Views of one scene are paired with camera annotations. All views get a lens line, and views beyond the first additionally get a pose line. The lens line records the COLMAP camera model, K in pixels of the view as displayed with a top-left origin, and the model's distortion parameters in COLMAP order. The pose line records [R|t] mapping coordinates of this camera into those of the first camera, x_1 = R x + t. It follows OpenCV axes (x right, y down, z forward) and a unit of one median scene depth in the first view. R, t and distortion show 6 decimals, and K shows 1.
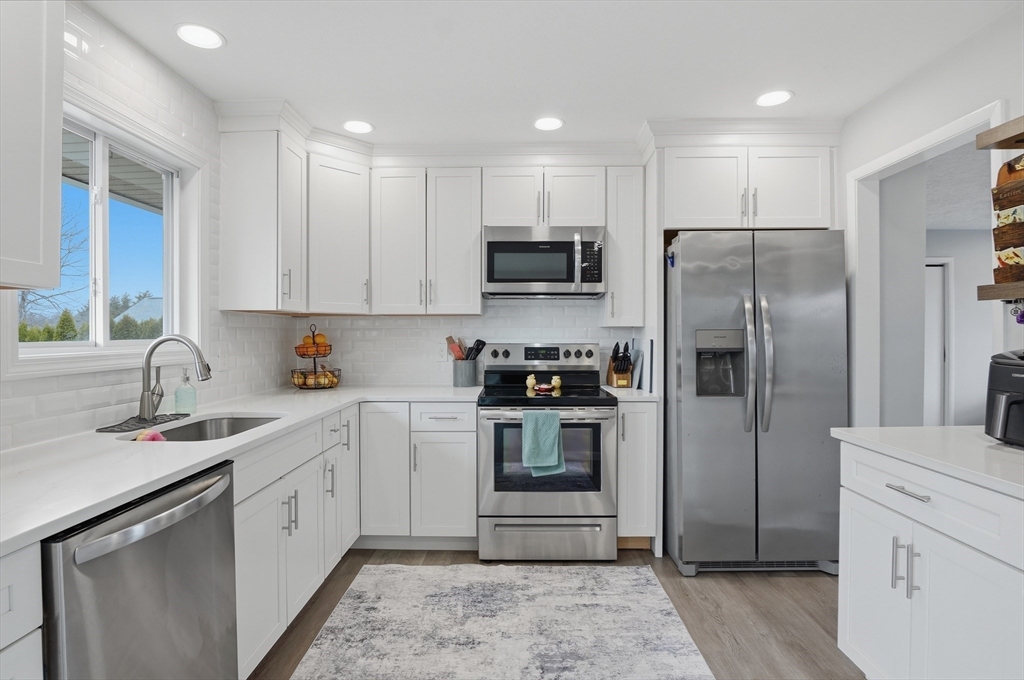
lens RADIAL K [[512.5, 0, 506.4], [0, 512.5, 335.4], [0, 0, 1]] dist [-0.022516, -0.000857]
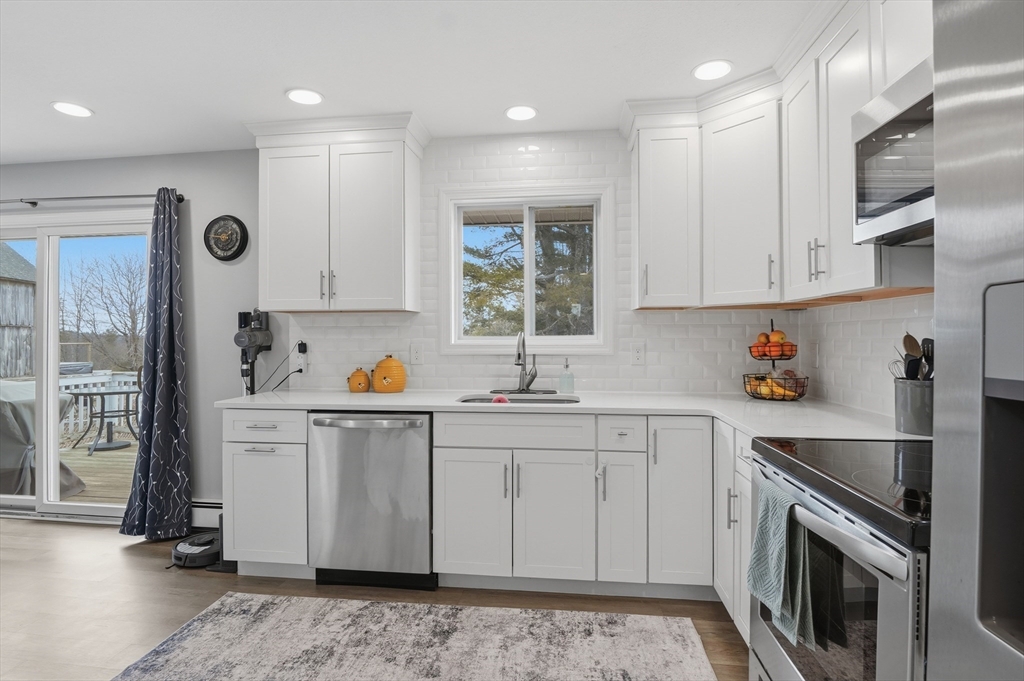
lens RADIAL K [[512.5, 0, 506.4], [0, 512.5, 335.9], [0, 0, 1]] dist [-0.022516, -0.000857]
pose [[-0.103689, -0.004174, -0.994601, 0.663985], [-0.002533, 0.999989, -0.003933, 0.011742], [0.994607, 0.002112, -0.103698, 0.960168]]
